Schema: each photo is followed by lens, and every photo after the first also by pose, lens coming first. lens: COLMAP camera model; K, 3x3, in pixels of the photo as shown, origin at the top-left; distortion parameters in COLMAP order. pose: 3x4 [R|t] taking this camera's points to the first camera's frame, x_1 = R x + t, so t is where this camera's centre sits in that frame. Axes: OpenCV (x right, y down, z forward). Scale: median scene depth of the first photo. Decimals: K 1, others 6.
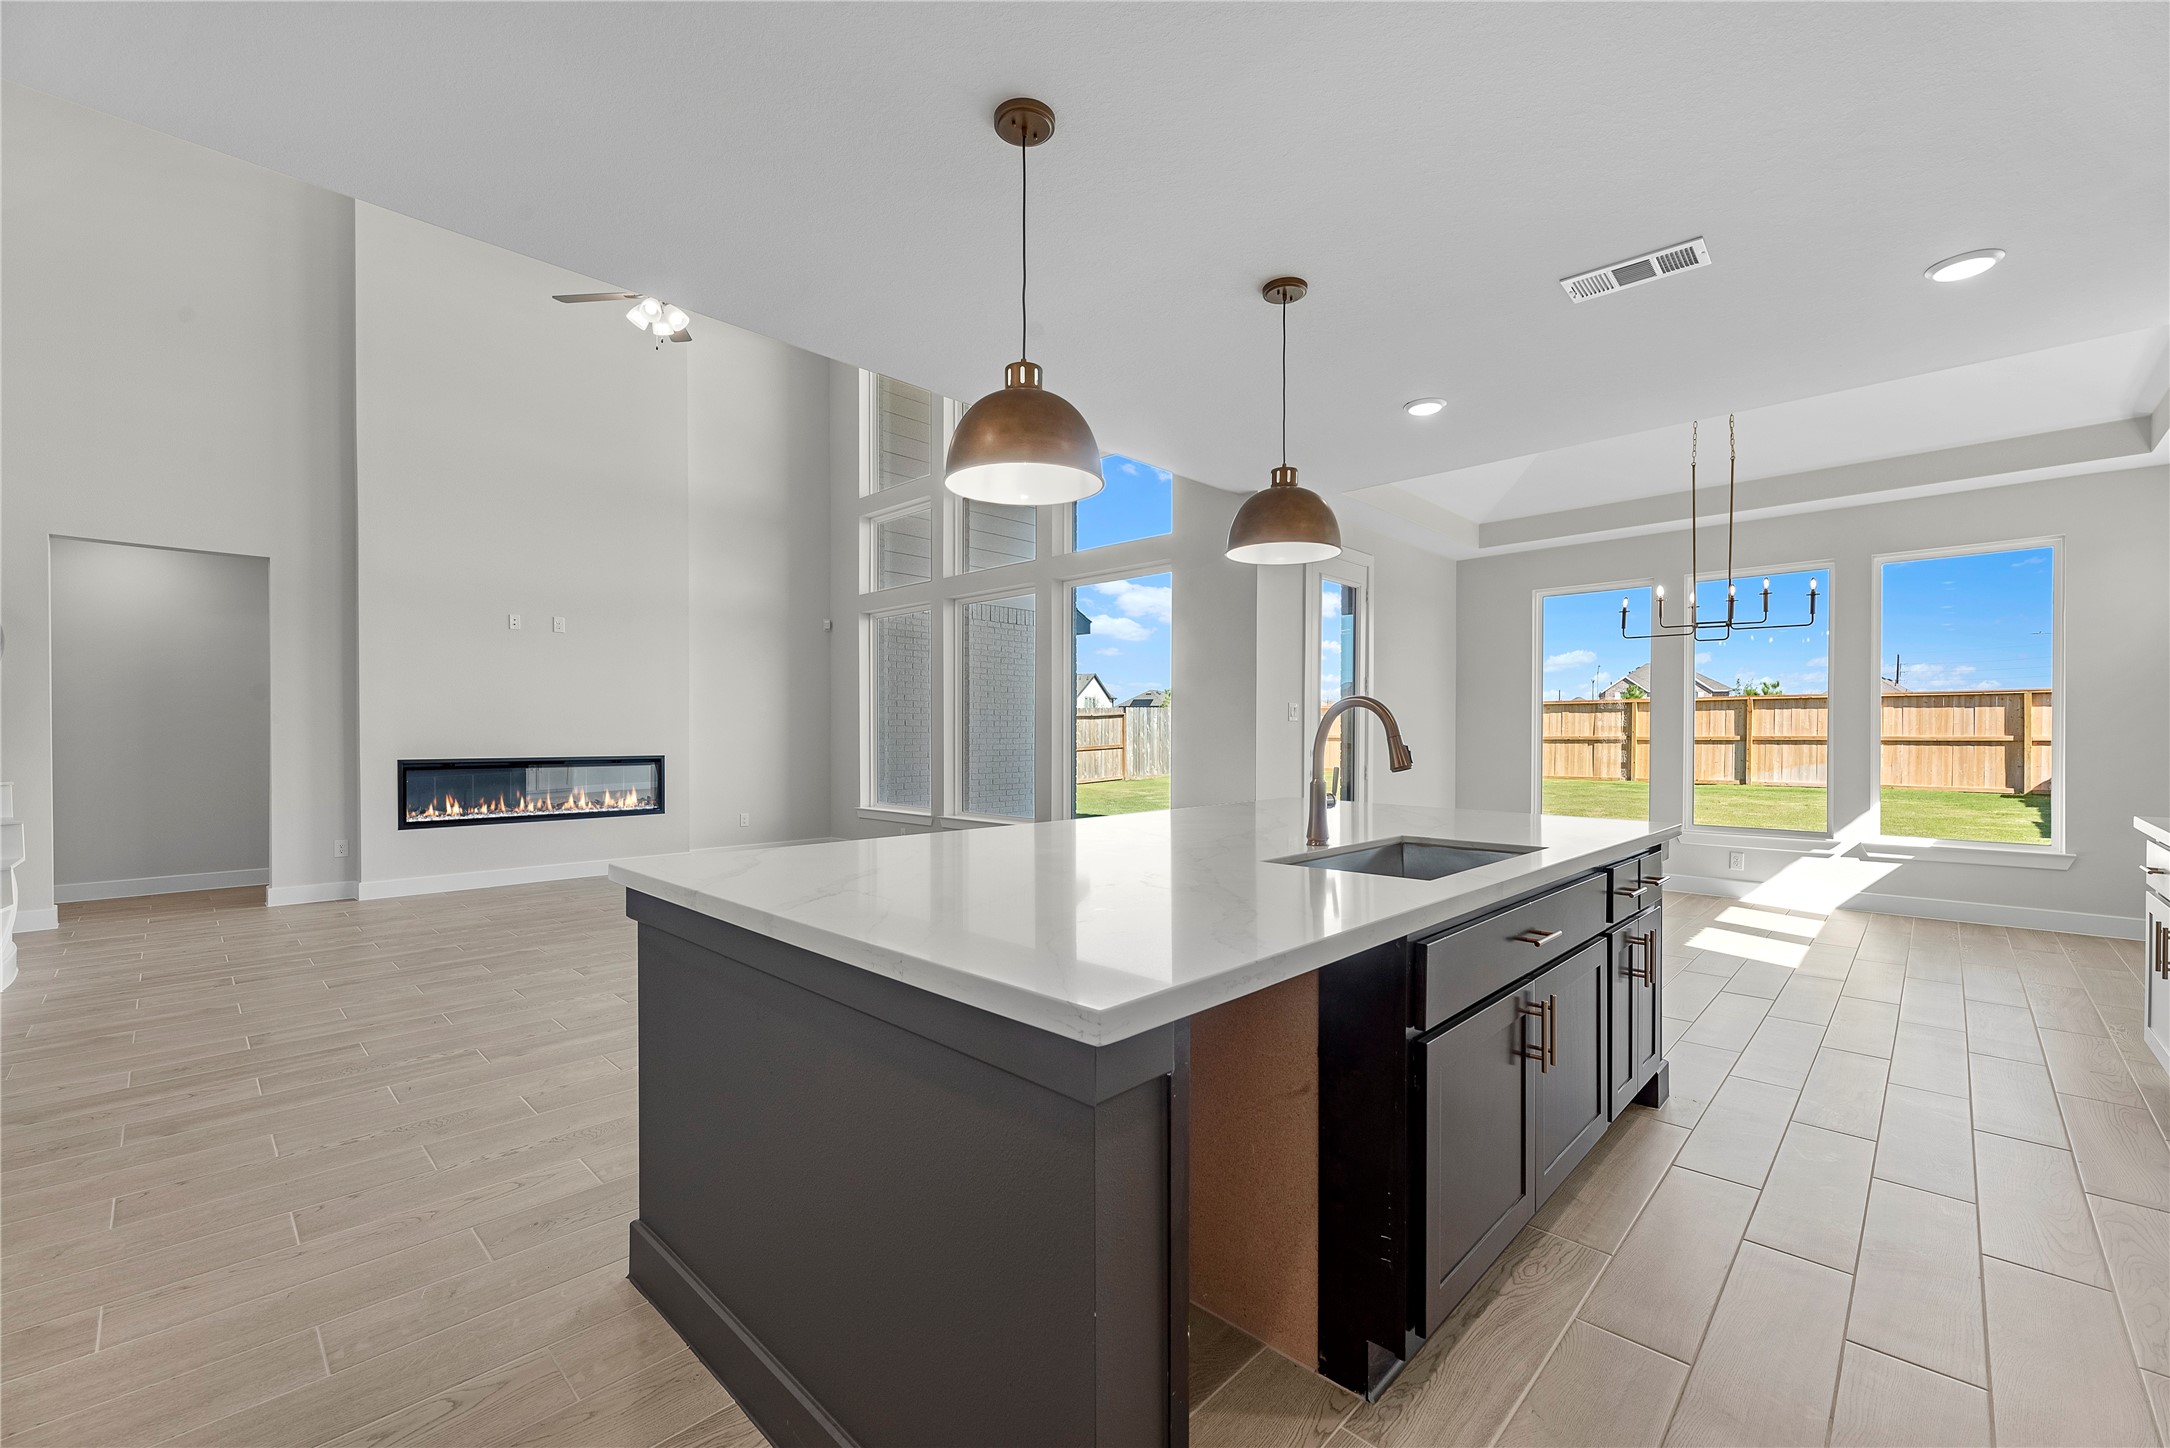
lens RADIAL K [[892.6, 0, 1072.4], [0, 892.6, 731.9], [0, 0, 1]] dist [-0.002652, 0.000255]
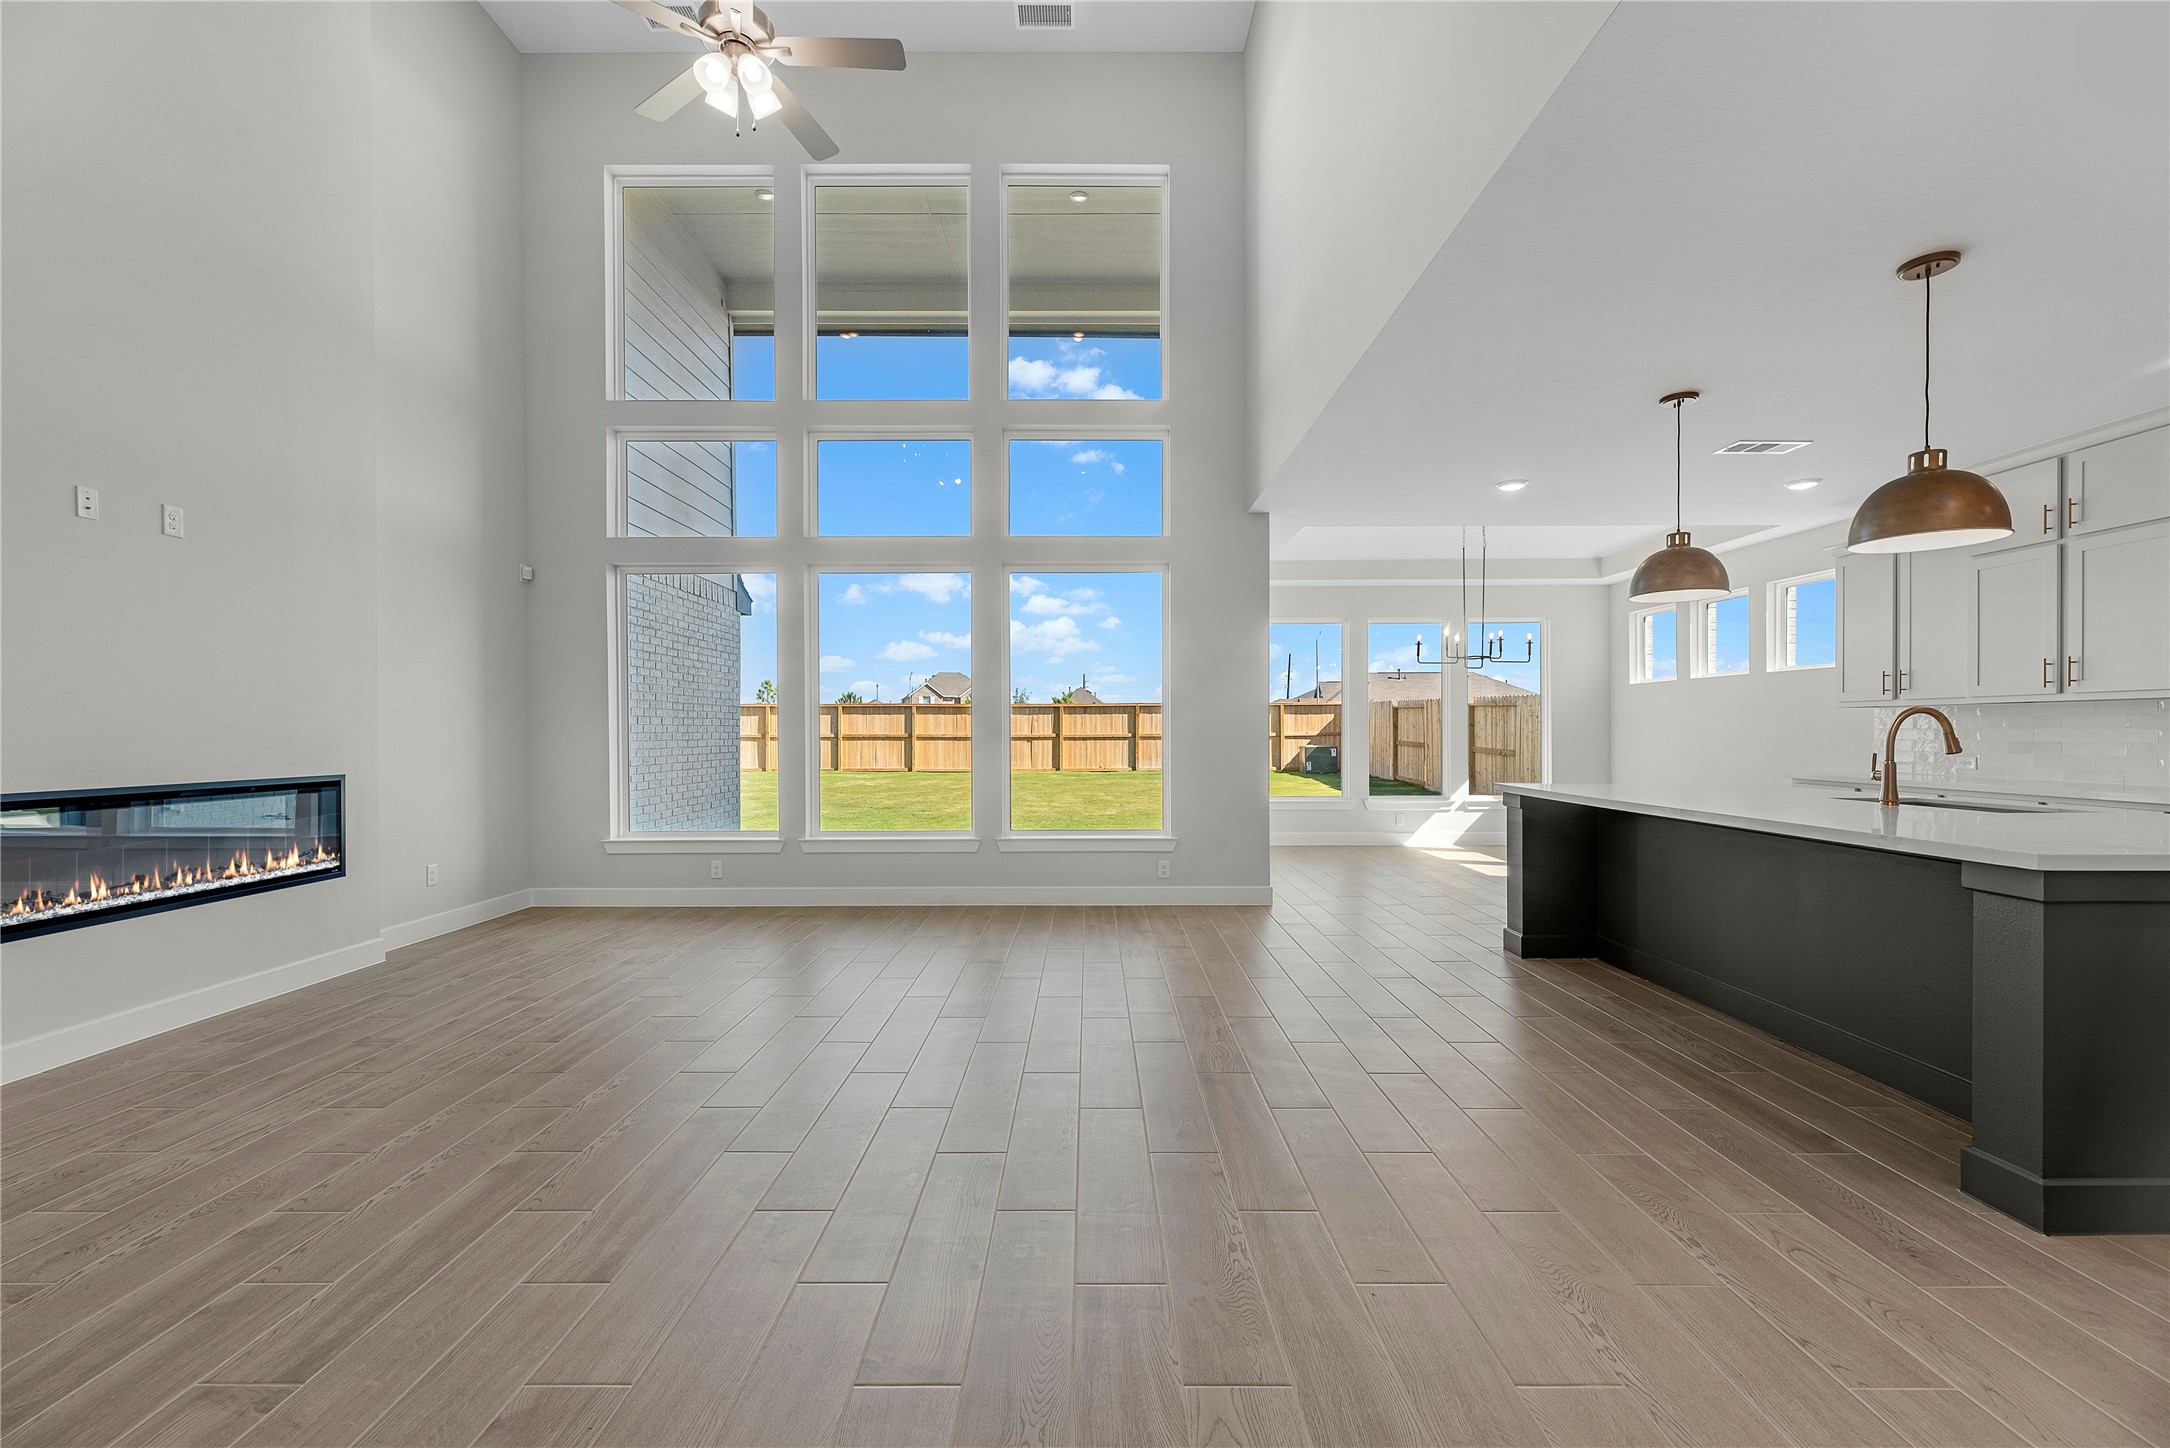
lens RADIAL K [[892.6, 0, 1080.2], [0, 892.6, 732.0], [0, 0, 1]] dist [-0.002652, 0.000255]
pose [[0.718318, -0.002036, 0.695712, -0.221024], [0.001765, 0.999998, 0.001105, 0.000056], [-0.695712, 0.000434, 0.718320, 0.110520]]
